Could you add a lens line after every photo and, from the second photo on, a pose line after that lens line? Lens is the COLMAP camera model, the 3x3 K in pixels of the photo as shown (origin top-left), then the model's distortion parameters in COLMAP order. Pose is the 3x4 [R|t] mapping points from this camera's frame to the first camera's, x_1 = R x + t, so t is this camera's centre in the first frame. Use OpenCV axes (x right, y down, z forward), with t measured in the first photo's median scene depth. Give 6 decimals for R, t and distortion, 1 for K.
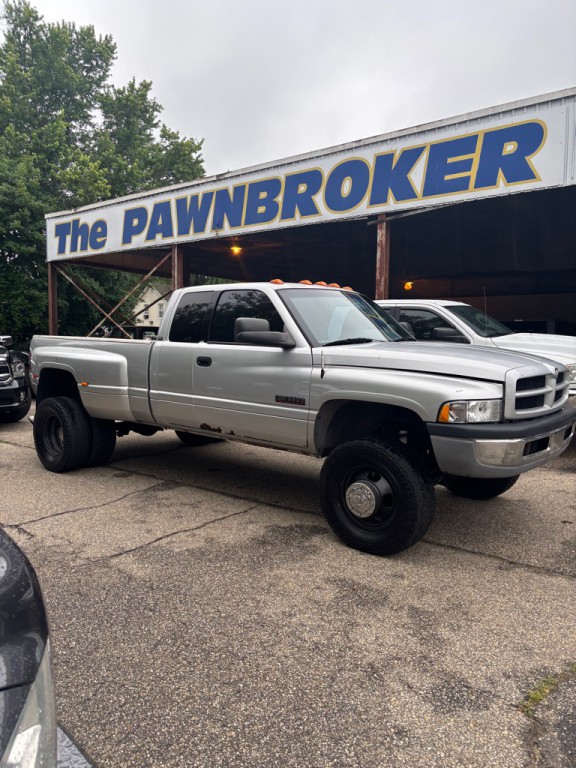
lens RADIAL K [[578.6, 0, 286.4], [0, 578.6, 380.4], [0, 0, 1]] dist [0.040802, -0.042217]
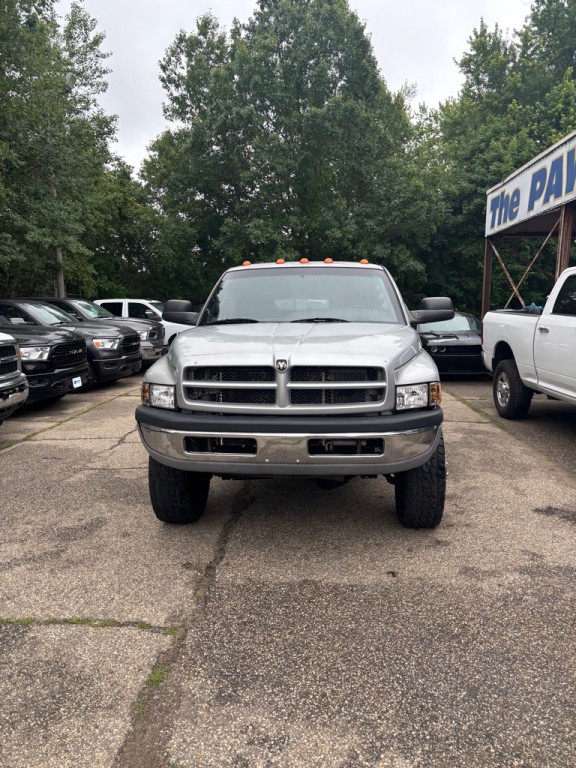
lens RADIAL K [[578.6, 0, 296.3], [0, 578.6, 390.1], [0, 0, 1]] dist [0.040802, -0.042217]
pose [[0.587990, 0.108567, -0.801549, 0.632288], [-0.057025, 0.994050, 0.092809, -0.030708], [0.806856, -0.008862, 0.590682, 0.308991]]
